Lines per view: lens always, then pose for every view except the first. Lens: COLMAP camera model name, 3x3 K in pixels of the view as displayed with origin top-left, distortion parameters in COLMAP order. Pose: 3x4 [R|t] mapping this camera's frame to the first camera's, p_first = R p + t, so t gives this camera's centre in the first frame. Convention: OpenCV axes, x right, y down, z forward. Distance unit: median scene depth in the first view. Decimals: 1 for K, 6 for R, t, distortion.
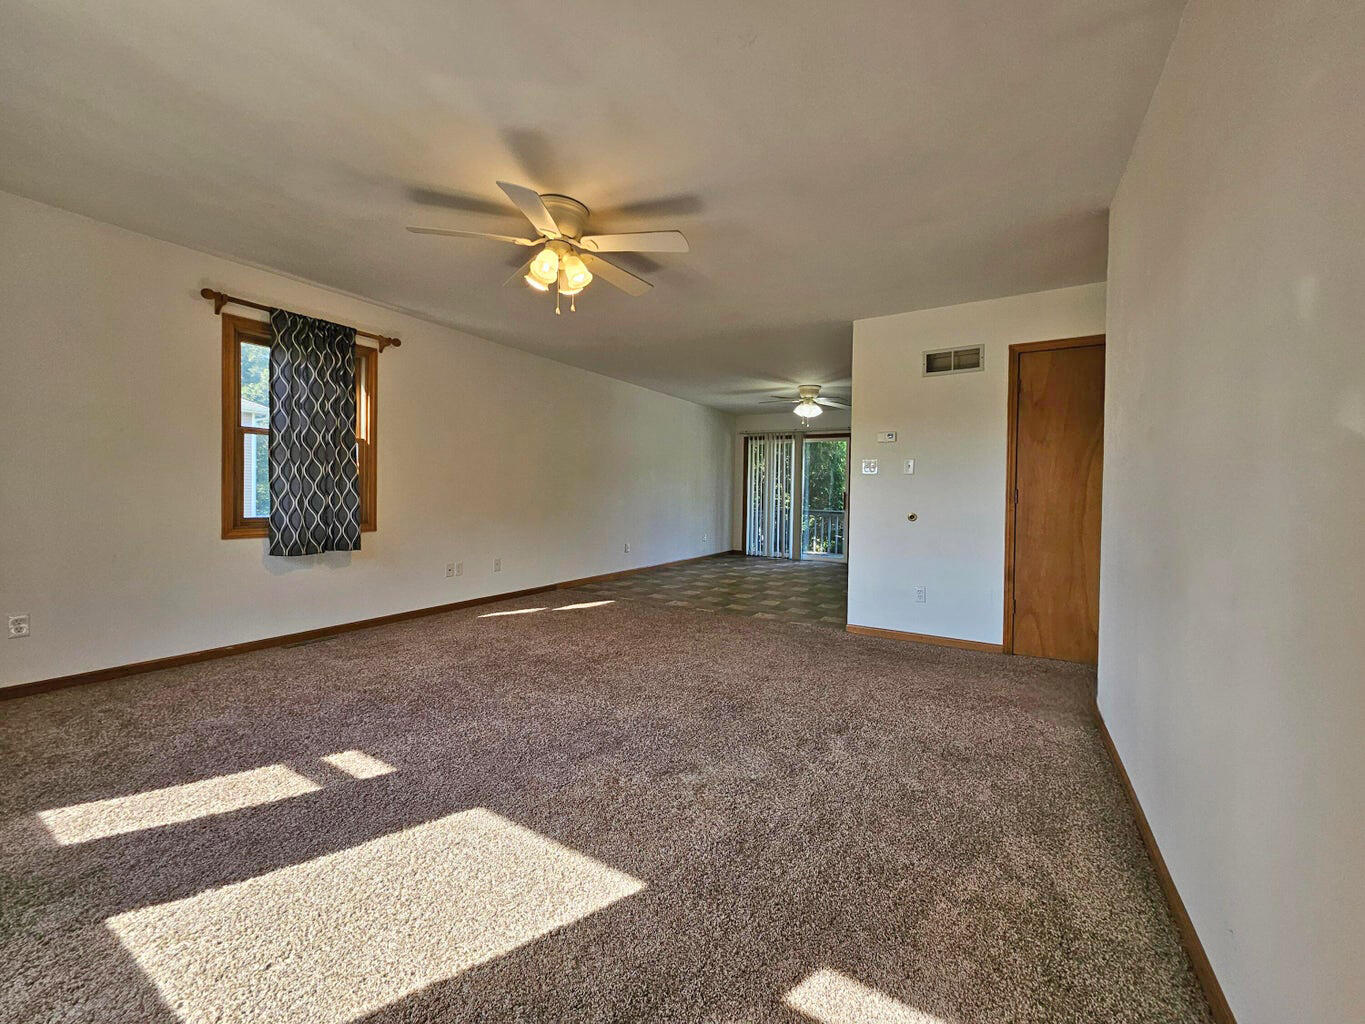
lens RADIAL K [[538.9, 0, 699.7], [0, 538.9, 504.2], [0, 0, 1]] dist [0.007894, -0.002139]
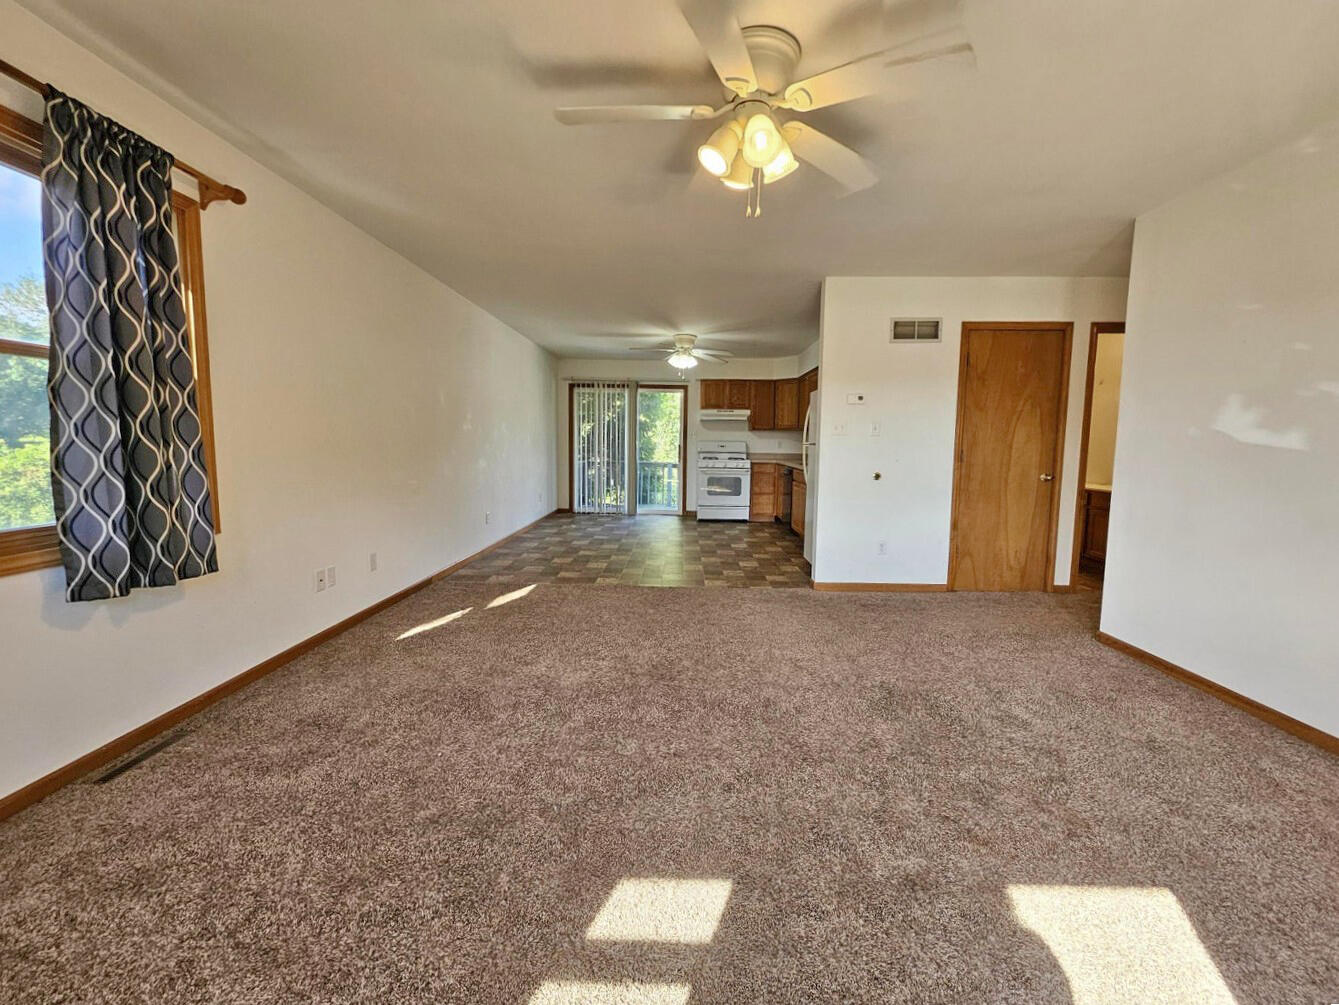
lens RADIAL K [[528.7, 0, 679.7], [0, 528.7, 494.0], [0, 0, 1]] dist [0.007894, -0.002139]
pose [[0.877389, -0.047211, 0.477450, -0.436230], [0.006799, 0.996270, 0.086018, -0.032613], [-0.479731, -0.072225, 0.874438, 0.265239]]
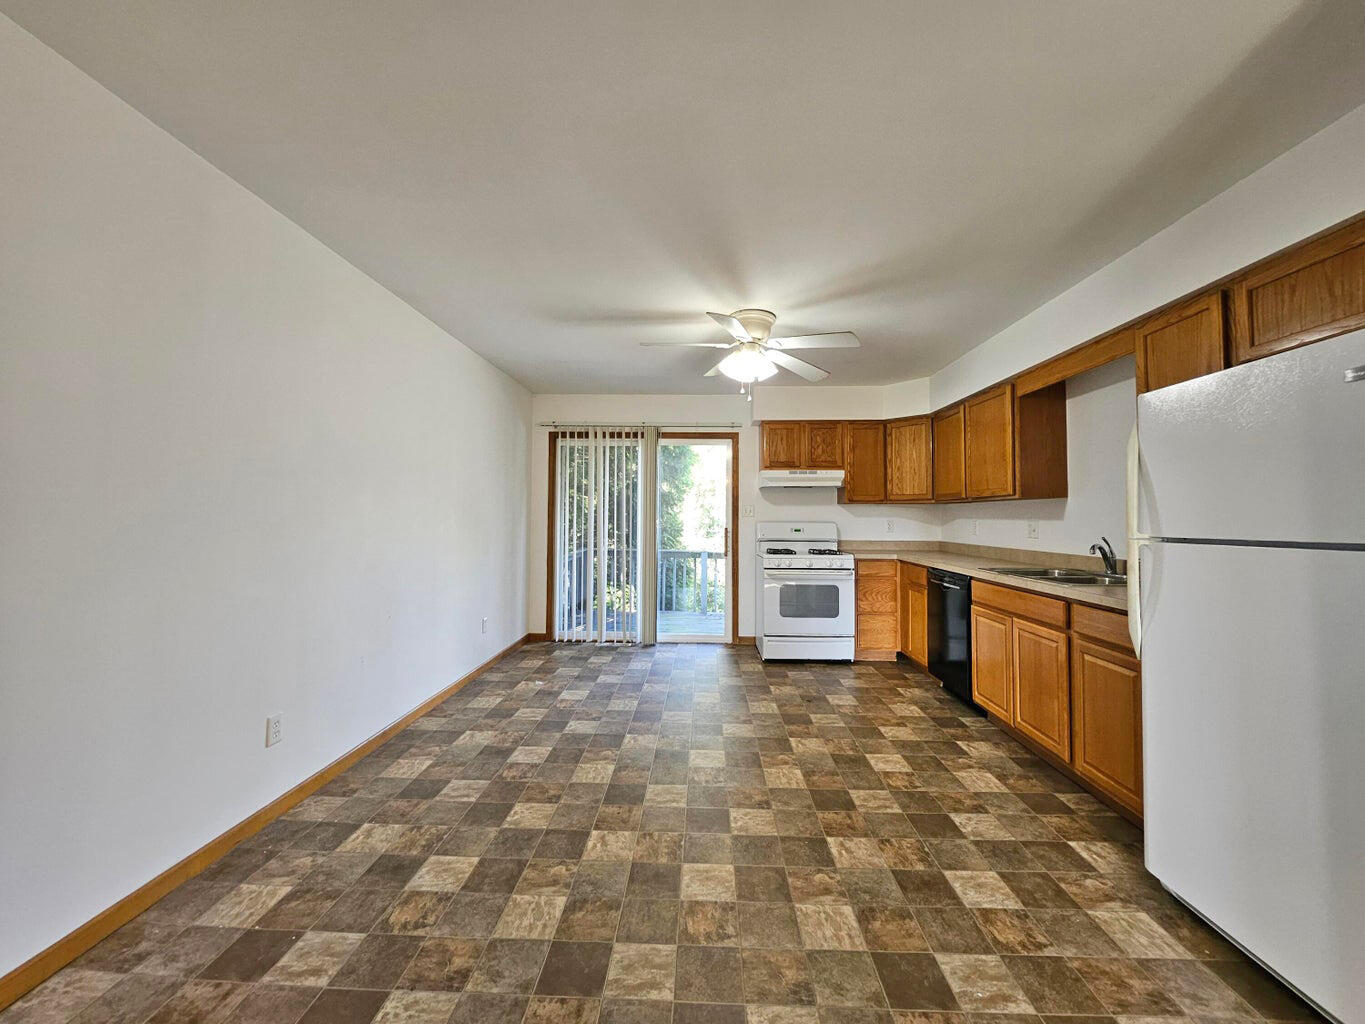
lens RADIAL K [[538.9, 0, 682.0], [0, 538.9, 503.2], [0, 0, 1]] dist [0.007894, -0.002139]
pose [[0.894428, 0.002614, 0.447205, -0.110545], [0.016161, 0.999141, -0.038162, -0.058496], [-0.446921, 0.041360, 0.893617, 0.986046]]
